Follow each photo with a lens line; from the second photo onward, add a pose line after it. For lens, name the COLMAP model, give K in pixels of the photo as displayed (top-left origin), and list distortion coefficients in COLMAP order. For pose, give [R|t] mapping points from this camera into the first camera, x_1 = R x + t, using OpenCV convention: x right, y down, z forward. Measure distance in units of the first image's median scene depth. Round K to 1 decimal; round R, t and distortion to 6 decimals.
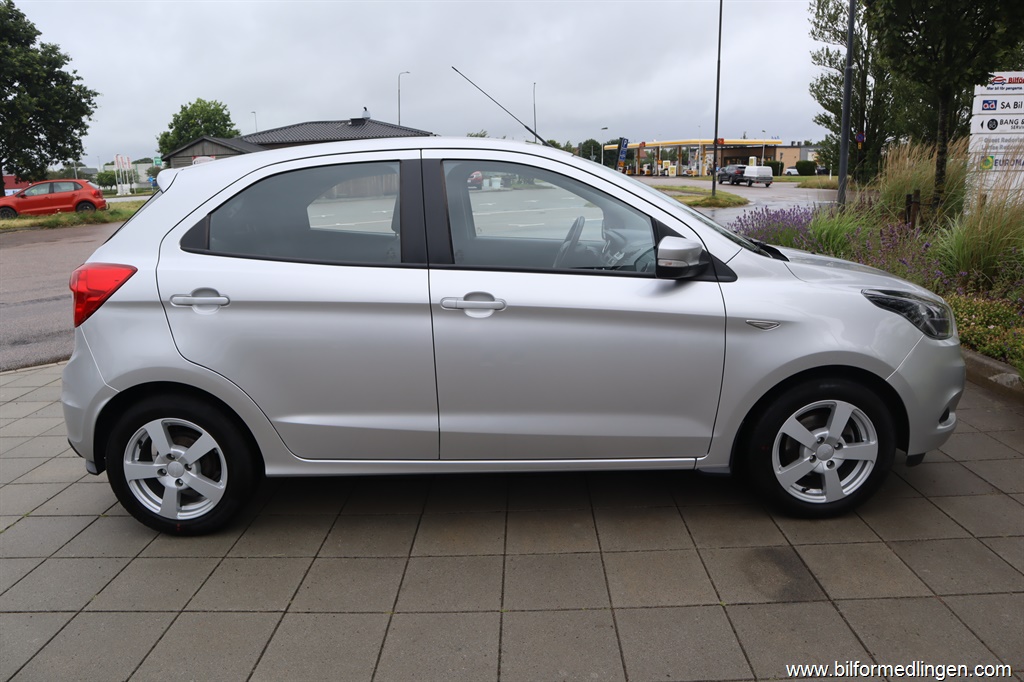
lens RADIAL K [[720.3, 0, 512.0], [0, 720.3, 341.0], [0, 0, 1]] dist [-0.119703, 0.067056]
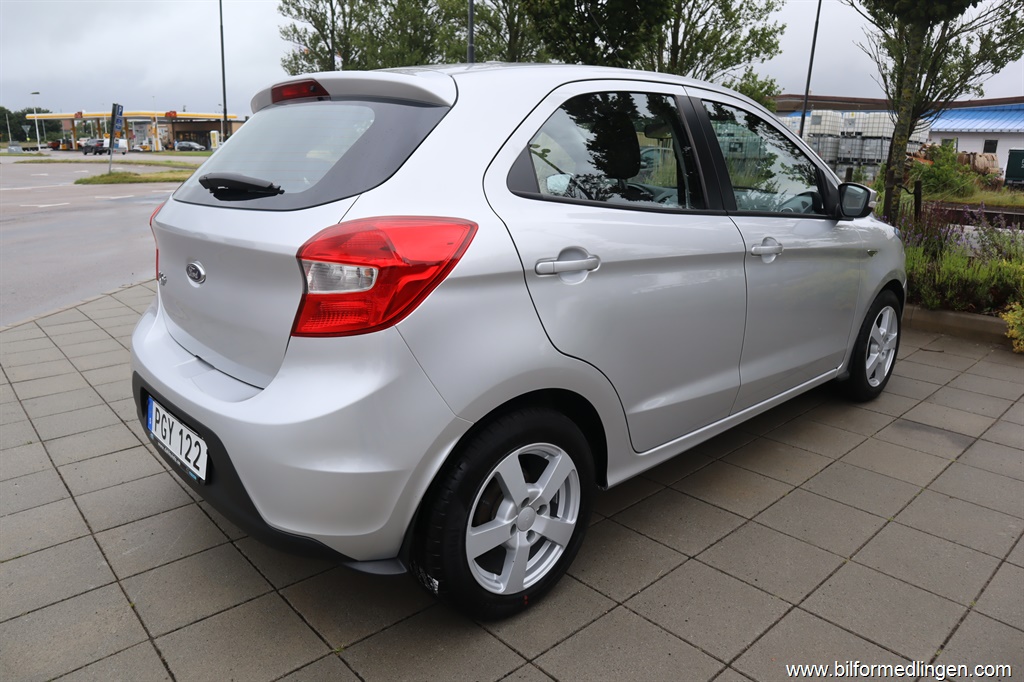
lens RADIAL K [[720.3, 0, 512.0], [0, 720.3, 341.0], [0, 0, 1]] dist [-0.119703, 0.067056]
pose [[0.722952, -0.146634, 0.675159, -0.093744], [0.125654, 0.988826, 0.080210, -0.004607], [-0.679376, 0.026849, 0.733299, 0.049462]]
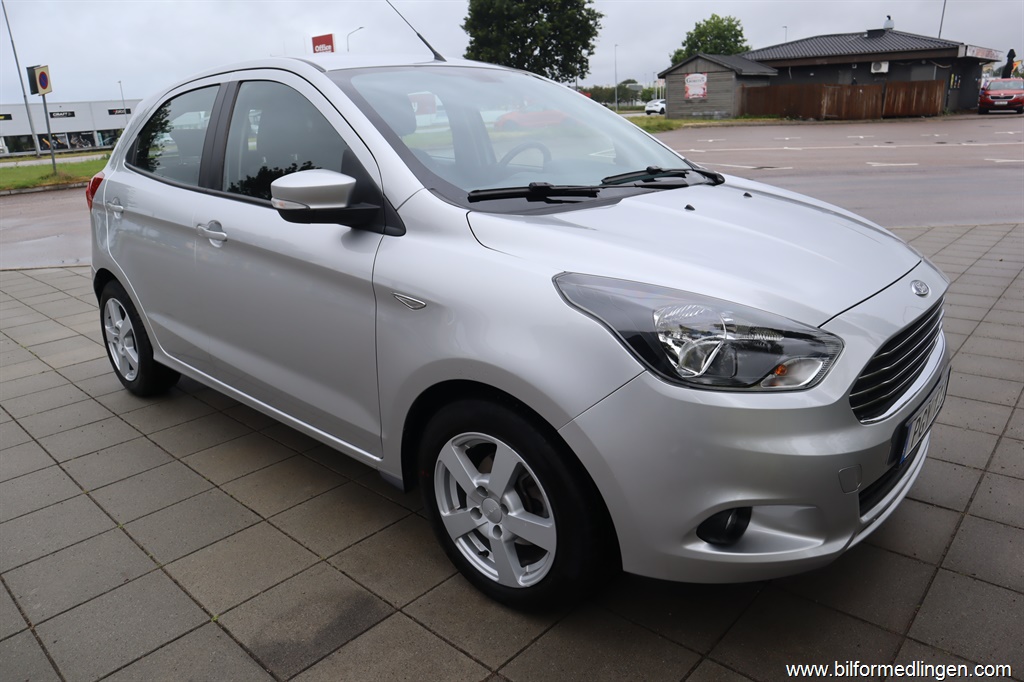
lens RADIAL K [[720.3, 0, 512.0], [0, 720.3, 341.0], [0, 0, 1]] dist [-0.119703, 0.067056]
pose [[0.749992, 0.198235, -0.631043, 0.084093], [-0.128896, 0.979545, 0.154520, -0.010224], [0.648767, -0.034550, 0.760203, 0.049916]]
